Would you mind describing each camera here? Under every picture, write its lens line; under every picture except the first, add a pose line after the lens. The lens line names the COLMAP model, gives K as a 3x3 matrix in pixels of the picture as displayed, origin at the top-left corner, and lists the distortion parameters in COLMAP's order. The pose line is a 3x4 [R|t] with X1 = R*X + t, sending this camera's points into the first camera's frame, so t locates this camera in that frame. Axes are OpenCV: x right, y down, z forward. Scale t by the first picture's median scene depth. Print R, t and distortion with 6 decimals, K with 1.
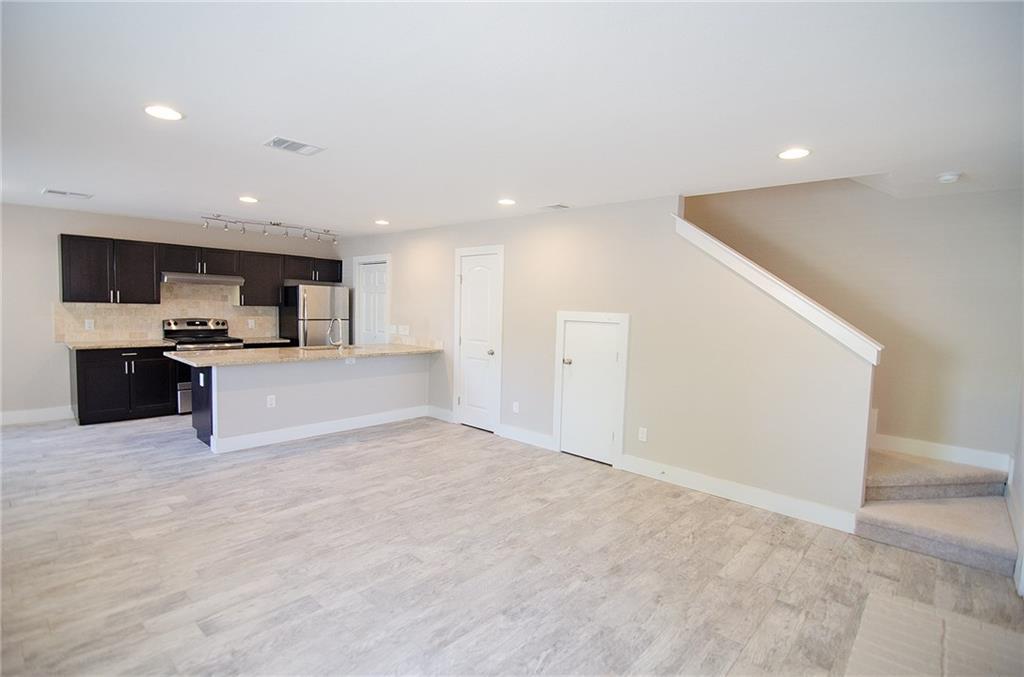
lens RADIAL K [[490.6, 0, 511.0], [0, 490.6, 340.3], [0, 0, 1]] dist [-0.011260, -0.005725]
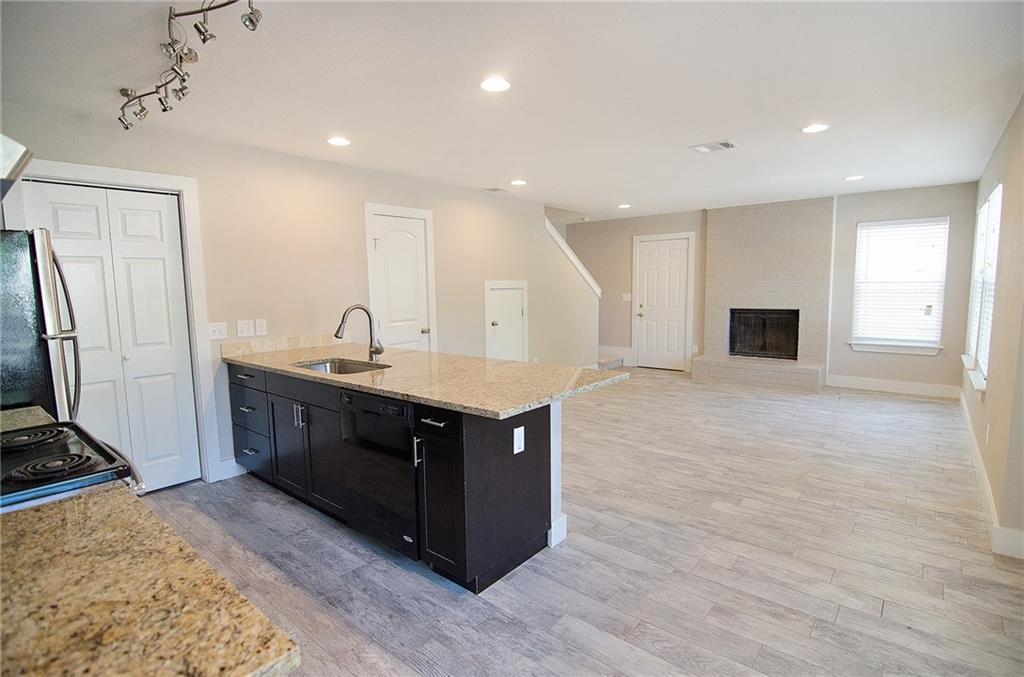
lens RADIAL K [[505.9, 0, 510.7], [0, 505.9, 345.0], [0, 0, 1]] dist [-0.018822, -0.002449]
pose [[-0.047883, -0.147882, 0.987845, -1.197600], [0.086035, 0.984693, 0.151581, -0.093822], [-0.995141, 0.092248, -0.034427, 1.097256]]
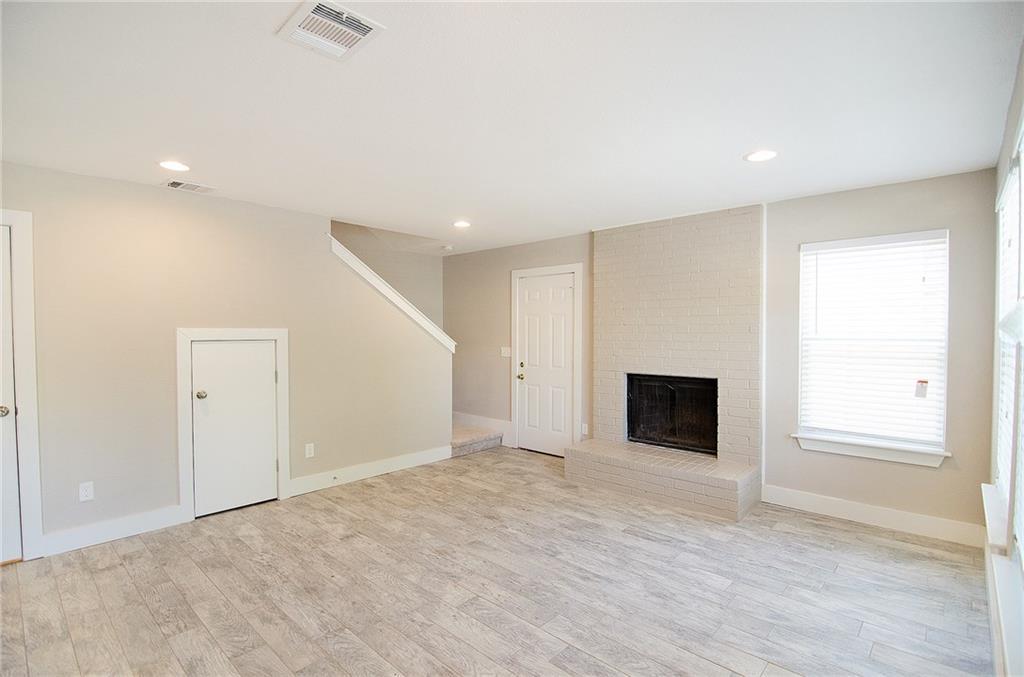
lens RADIAL K [[490.6, 0, 508.2], [0, 490.6, 341.6], [0, 0, 1]] dist [-0.011260, -0.005725]
pose [[0.010029, -0.053185, 0.998534, -0.680727], [0.073504, 0.995922, 0.052308, -0.046241], [-0.997245, 0.072871, 0.013897, 0.561568]]
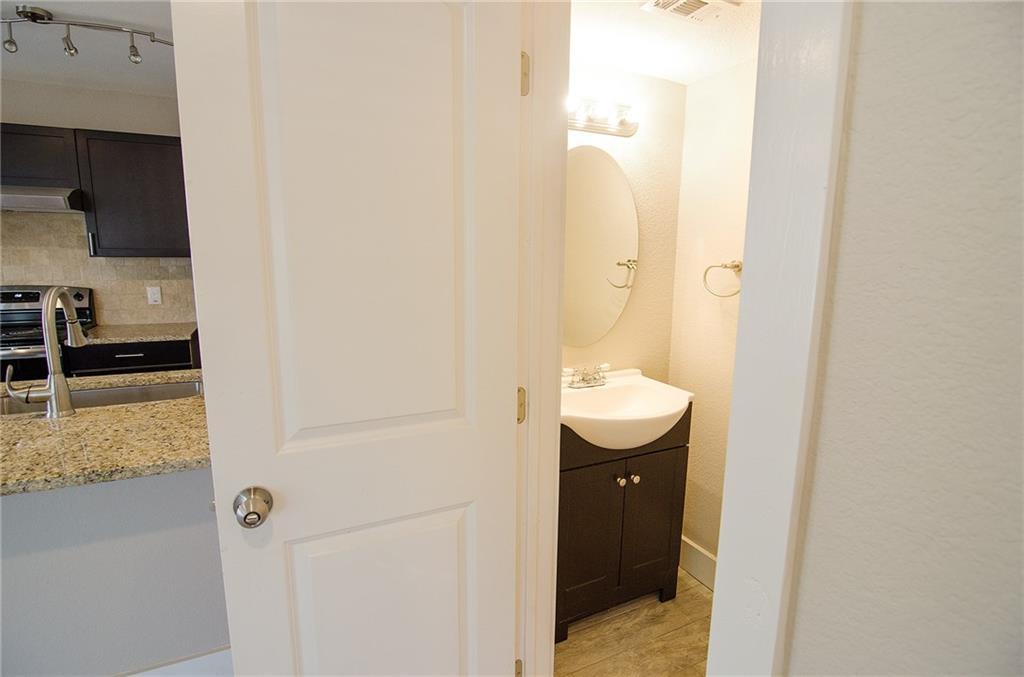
lens RADIAL K [[490.6, 0, 507.3], [0, 490.6, 343.0], [0, 0, 1]] dist [-0.011260, -0.005725]
pose [[0.925465, 0.047858, -0.375797, -0.044190], [-0.013789, 0.995586, 0.092831, -0.058585], [0.378581, -0.080730, 0.922041, 1.100120]]
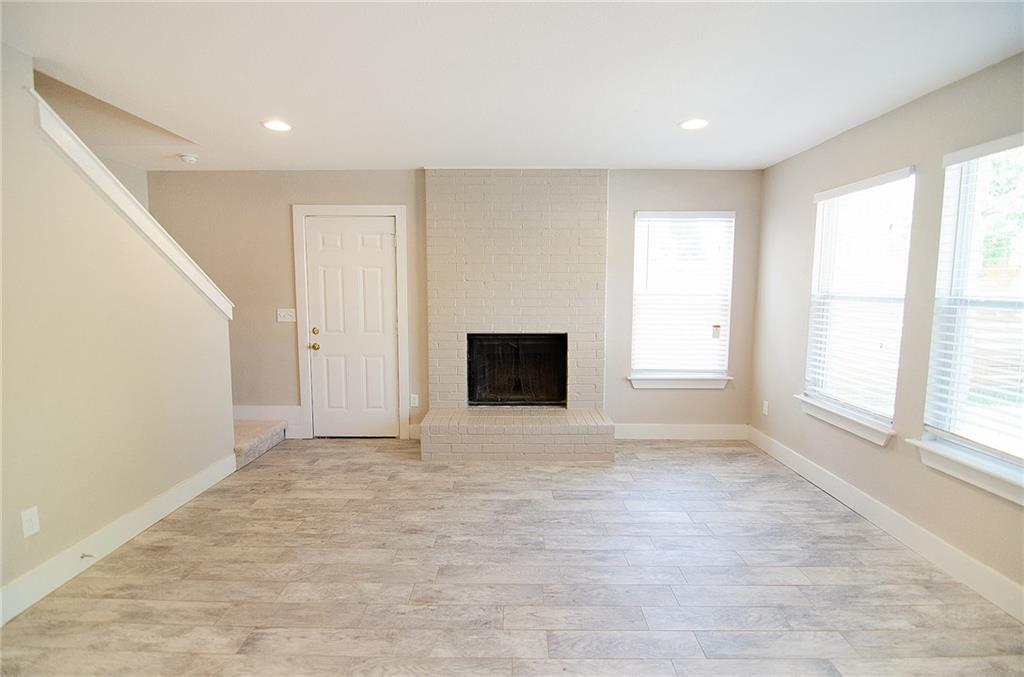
lens RADIAL K [[490.6, 0, 510.5], [0, 490.6, 342.2], [0, 0, 1]] dist [-0.011260, -0.005725]
pose [[-0.670302, -0.113897, 0.733296, -0.390849], [0.030524, 0.983084, 0.180596, -0.060692], [-0.741461, 0.143437, -0.655486, 0.912219]]
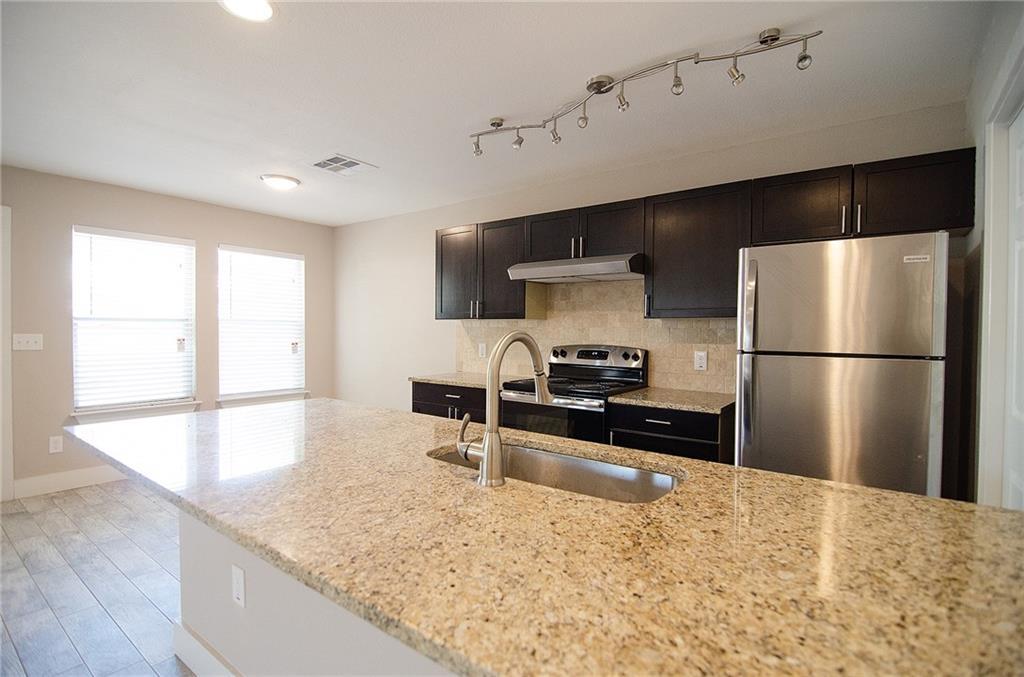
lens RADIAL K [[490.6, 0, 507.4], [0, 490.6, 339.0], [0, 0, 1]] dist [-0.011260, -0.005725]
pose [[0.087470, -0.010282, -0.996114, -0.171505], [-0.077477, 0.996848, -0.017093, -0.051311], [0.993150, 0.078671, 0.086397, 1.262984]]
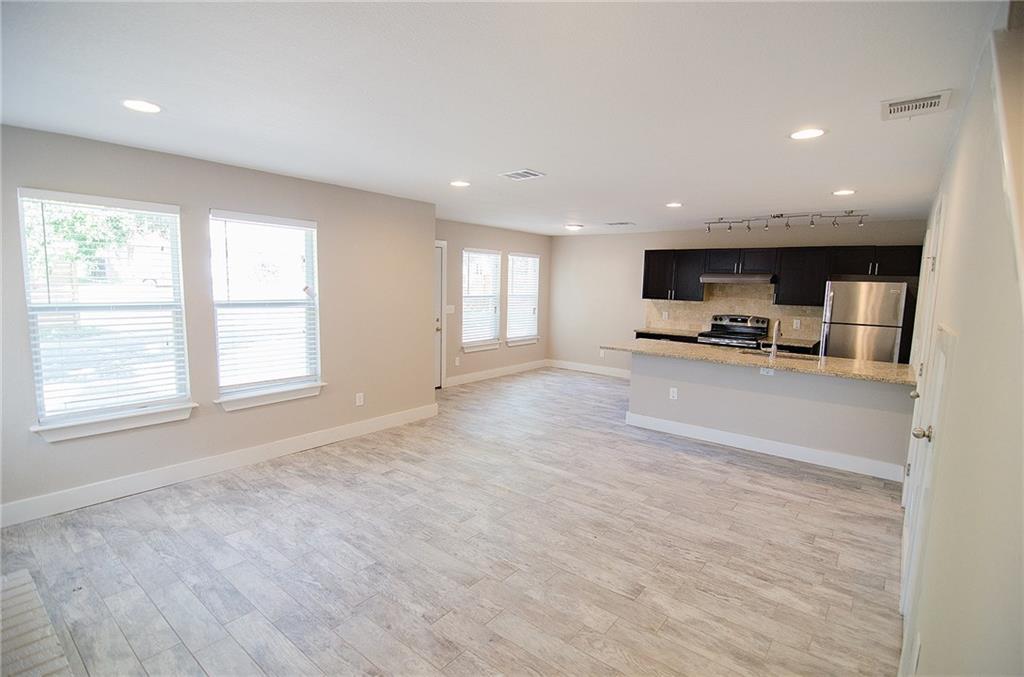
lens RADIAL K [[490.6, 0, 505.7], [0, 490.6, 339.0], [0, 0, 1]] dist [-0.011260, -0.005725]
pose [[0.058164, 0.087002, -0.994509, 0.586769], [-0.092428, 0.992386, 0.081410, -0.049132], [0.994019, 0.087186, 0.065762, 0.623800]]
